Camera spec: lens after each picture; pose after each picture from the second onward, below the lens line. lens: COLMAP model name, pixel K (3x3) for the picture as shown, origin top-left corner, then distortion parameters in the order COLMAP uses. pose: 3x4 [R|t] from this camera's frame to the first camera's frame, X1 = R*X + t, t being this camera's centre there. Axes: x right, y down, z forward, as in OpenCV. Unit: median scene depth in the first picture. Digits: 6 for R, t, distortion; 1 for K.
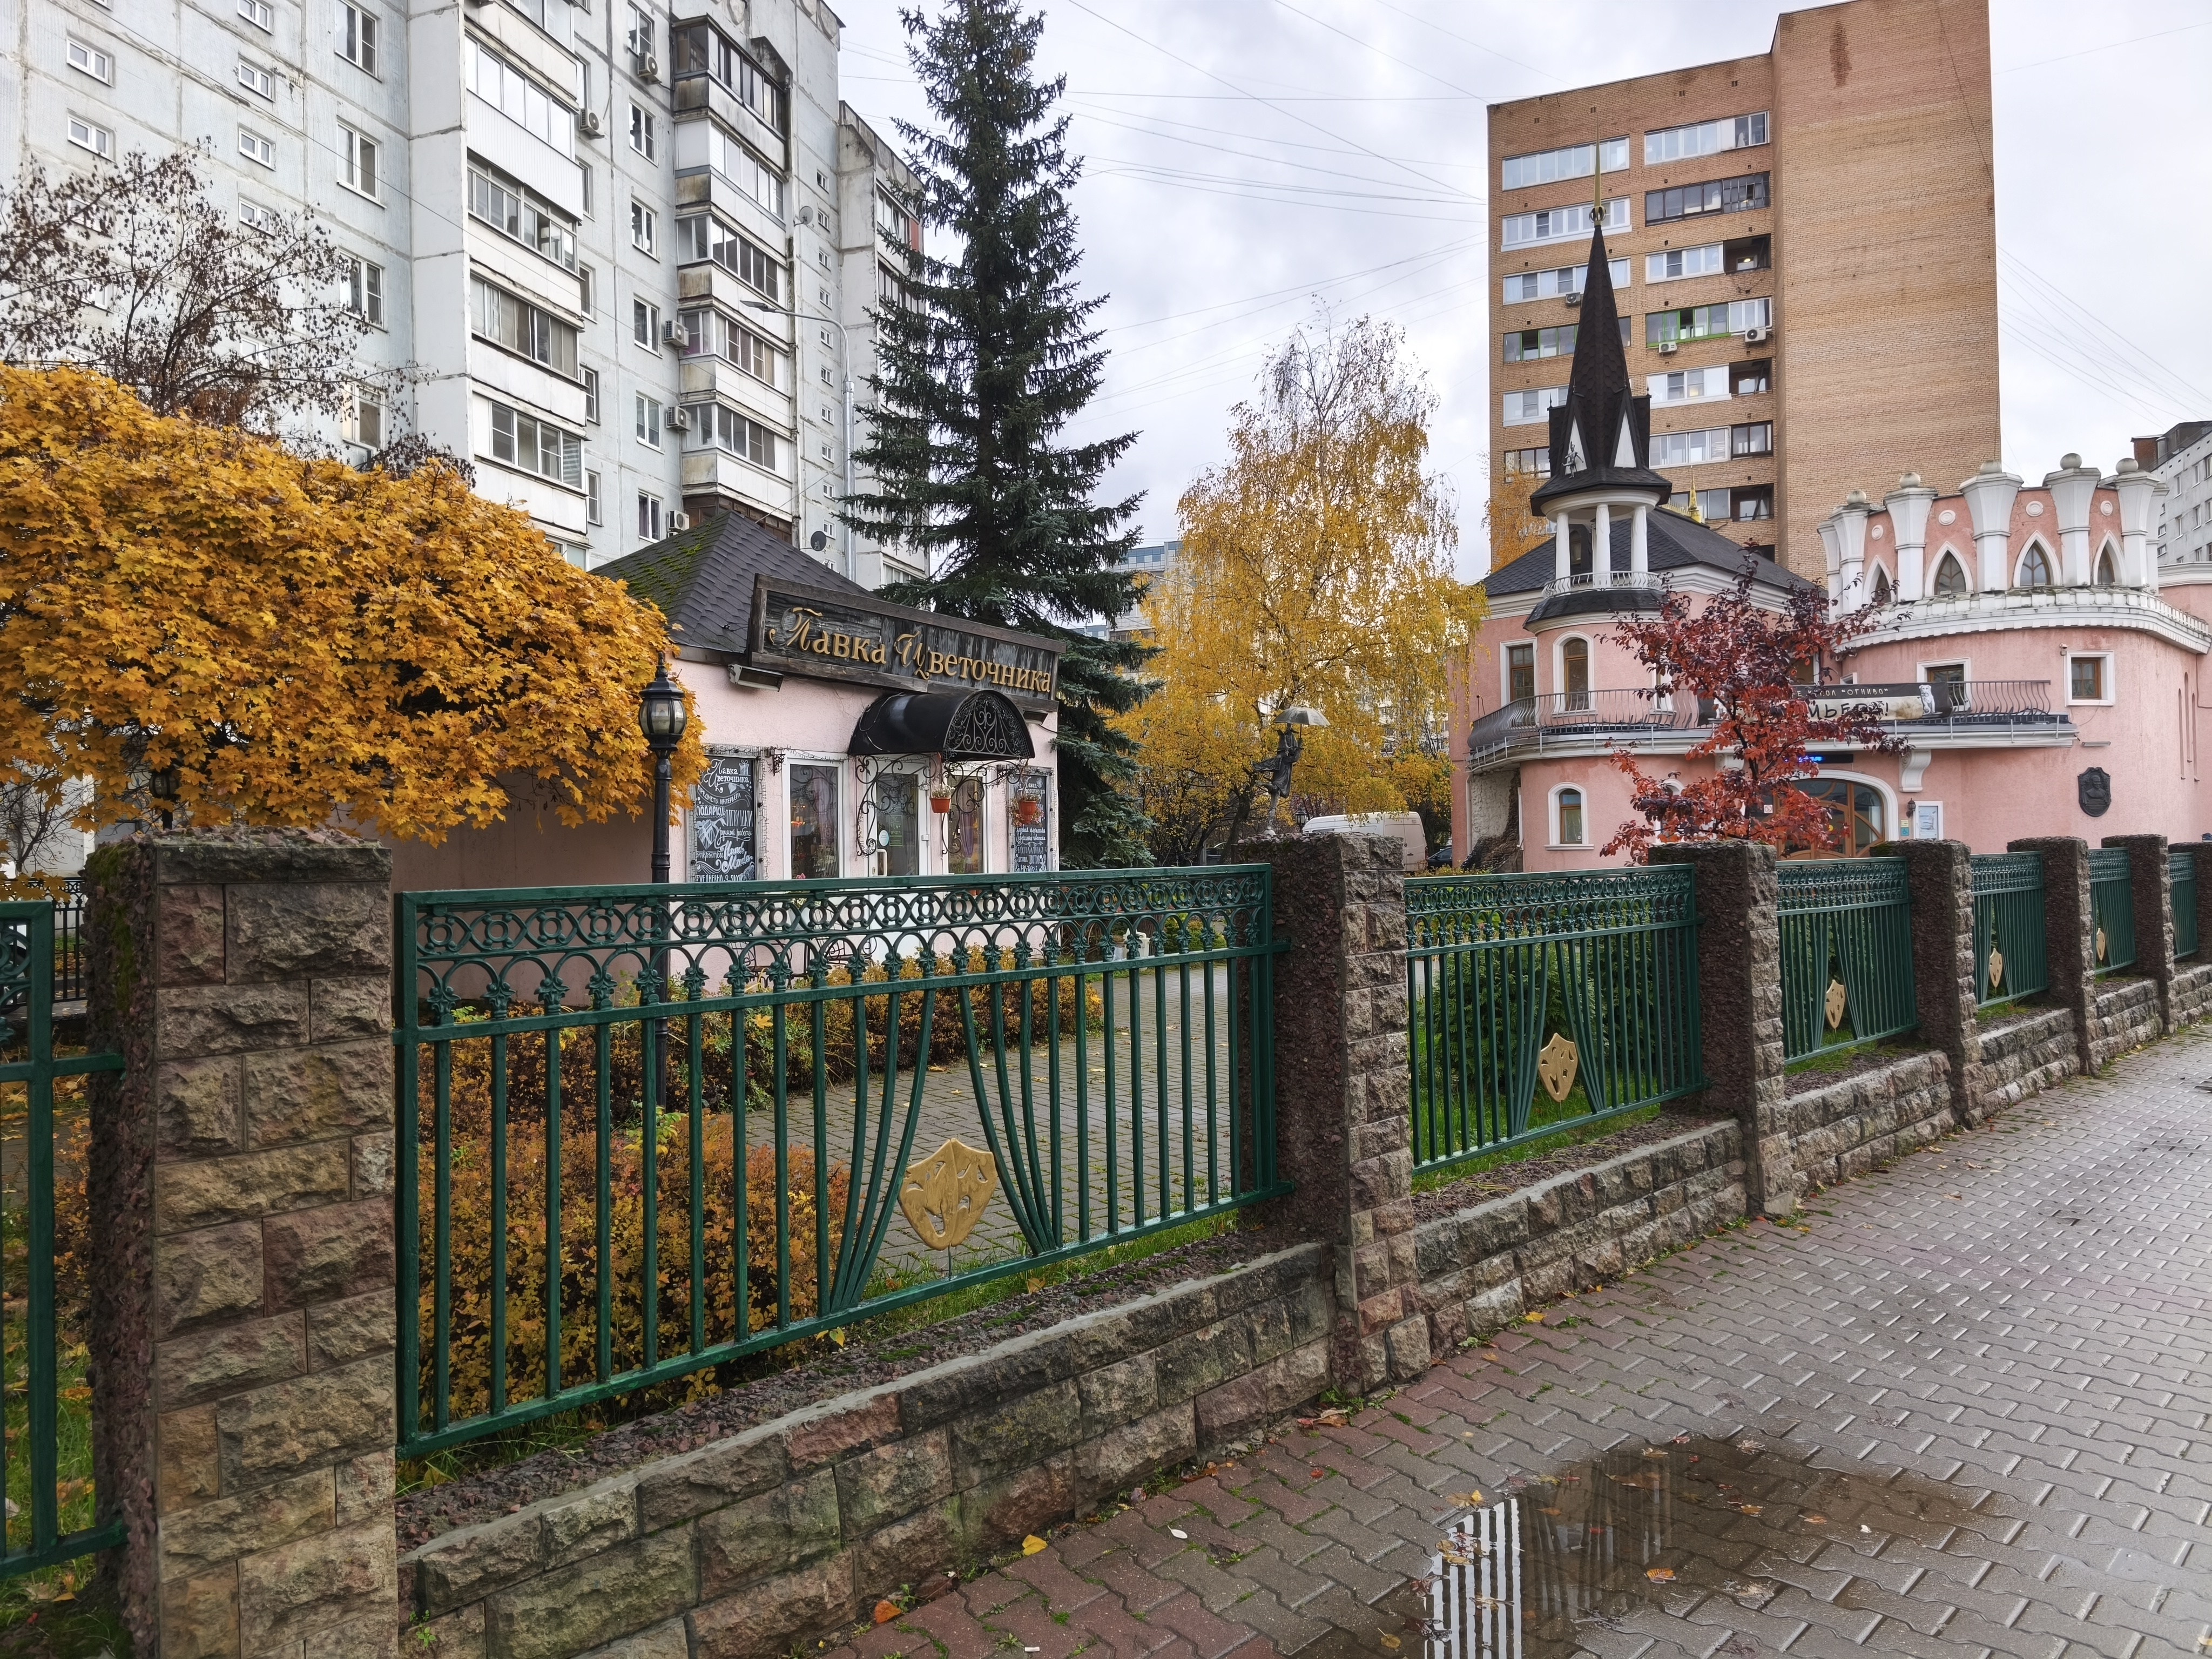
lens RADIAL K [[1444.4, 0, 1099.7], [0, 1444.4, 826.5], [0, 0, 1]] dist [0.066449, -0.041178]
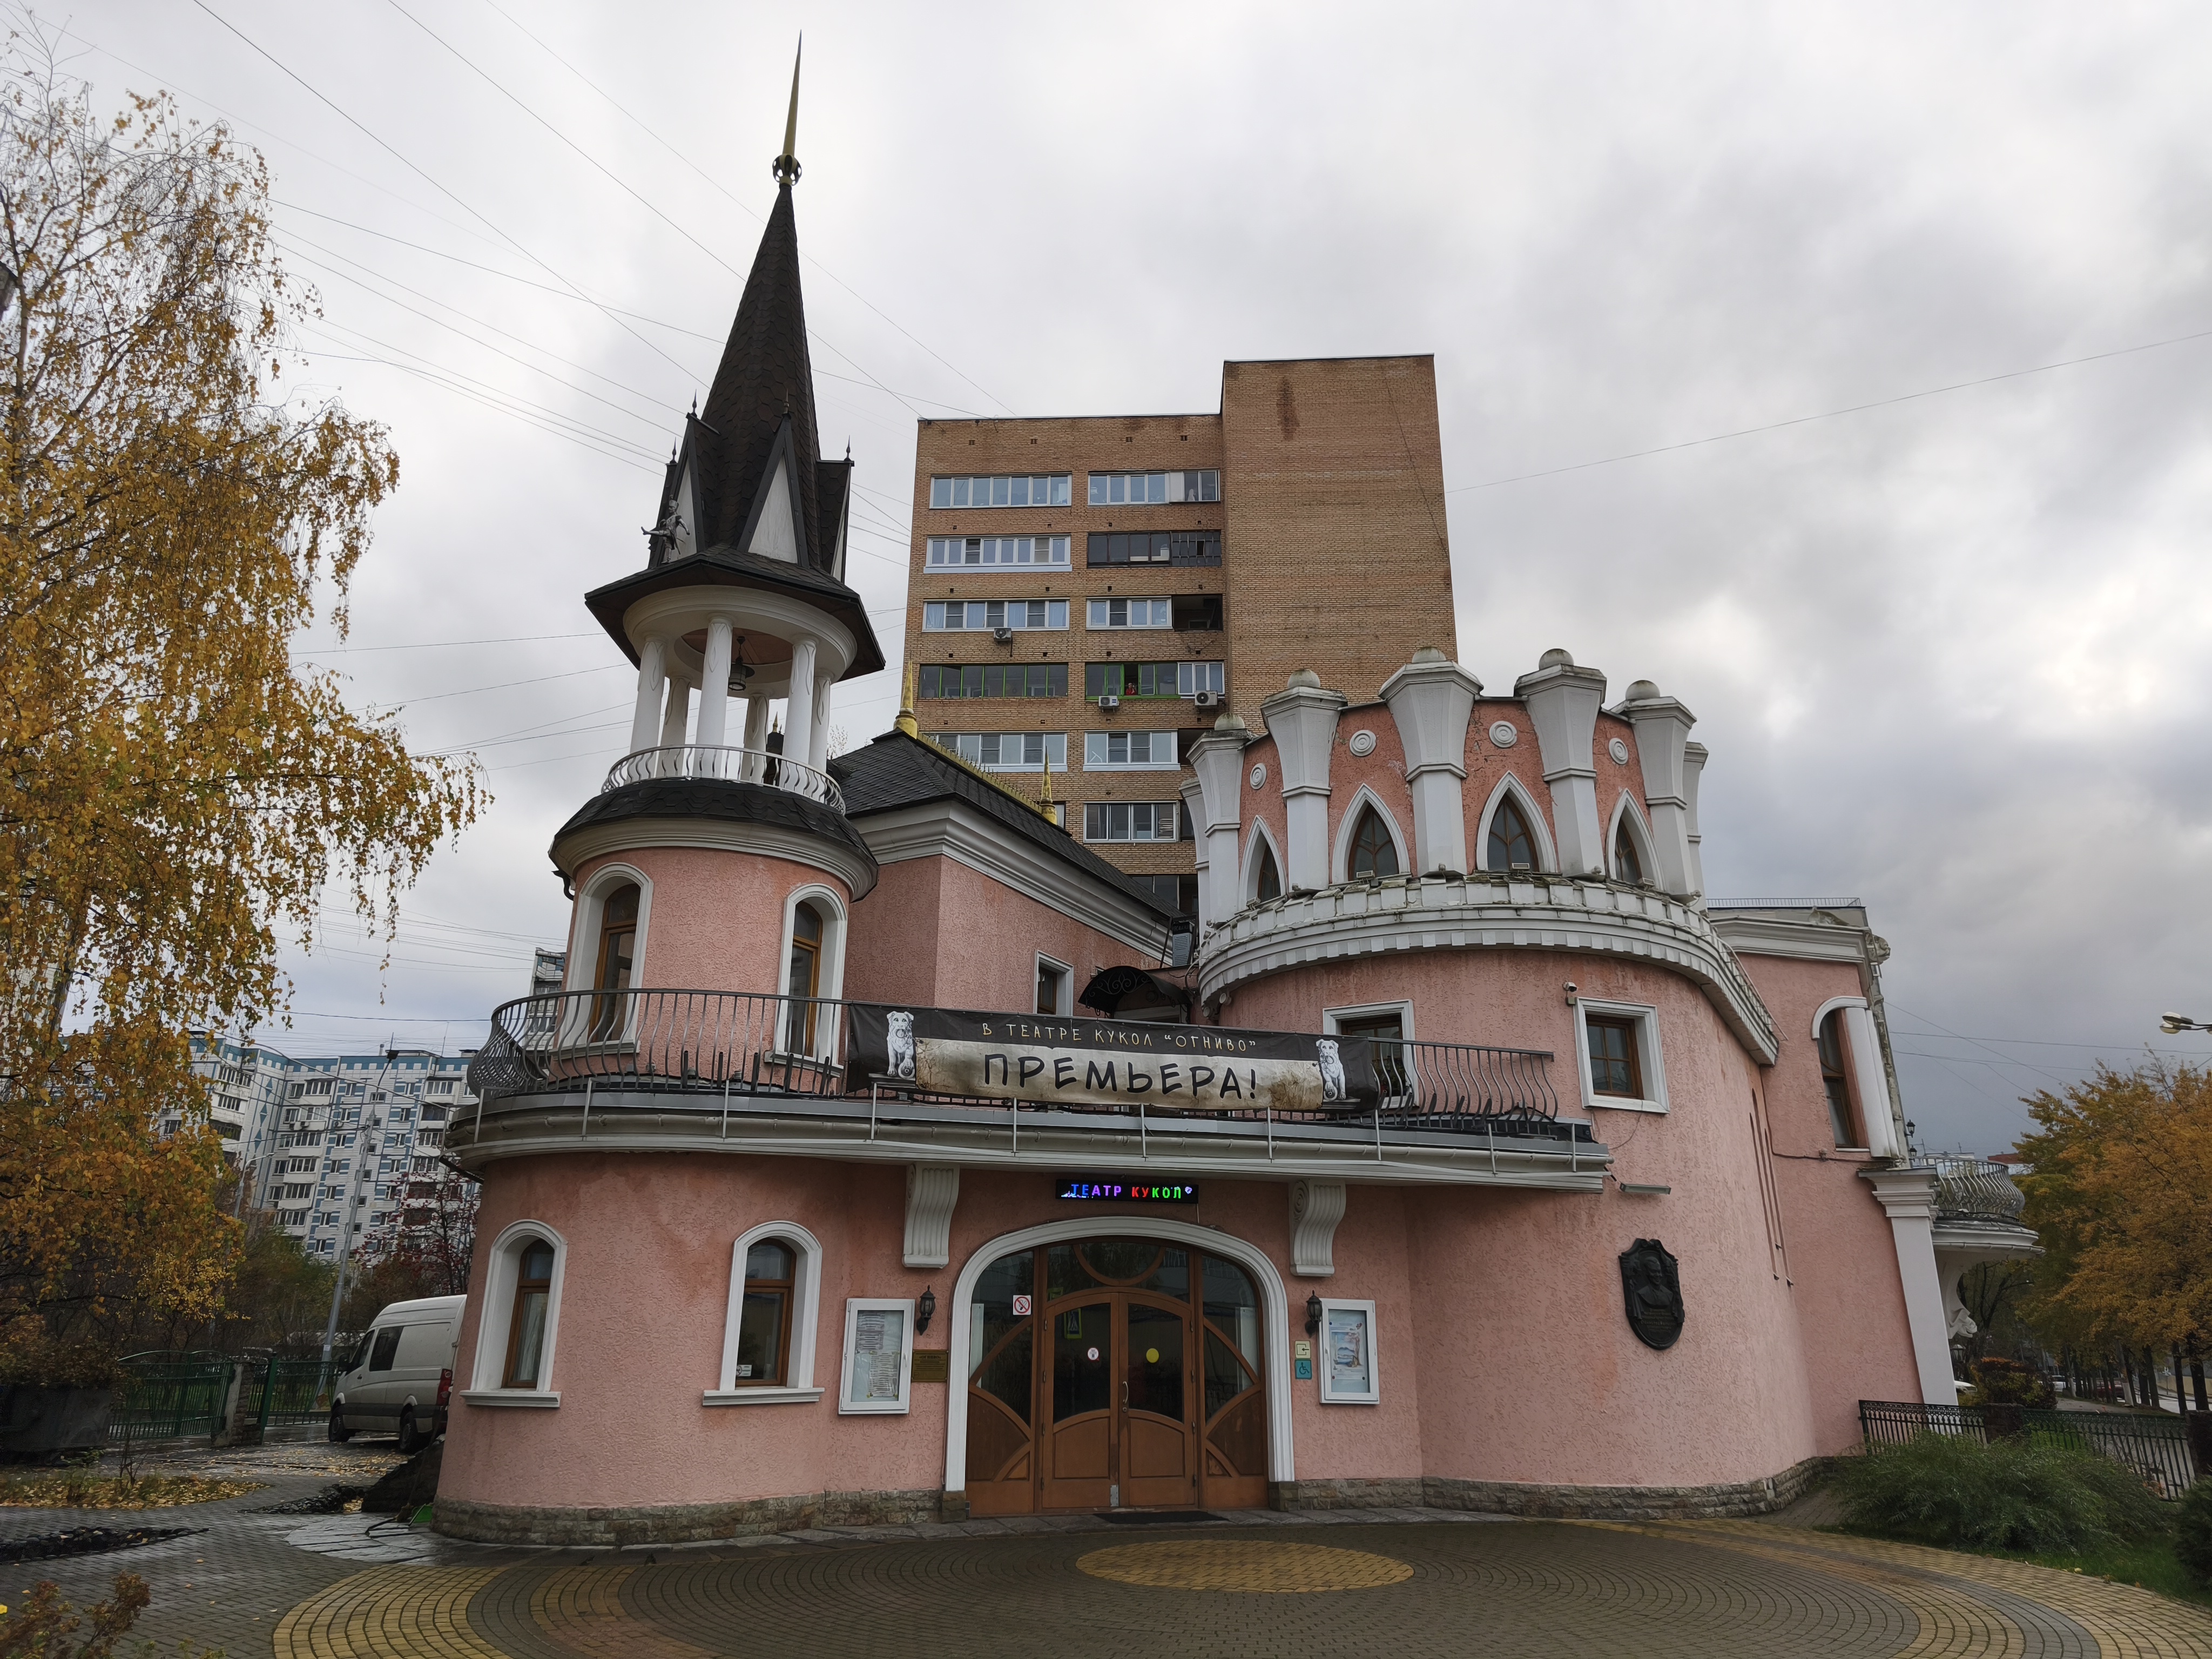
lens RADIAL K [[1444.4, 0, 1106.7], [0, 1444.4, 824.9], [0, 0, 1]] dist [0.066449, -0.041178]
pose [[0.957762, 0.118737, 0.261902, 0.393400], [-0.029016, 0.946028, -0.322785, -0.009823], [-0.286093, 0.301551, 0.909515, 0.622048]]
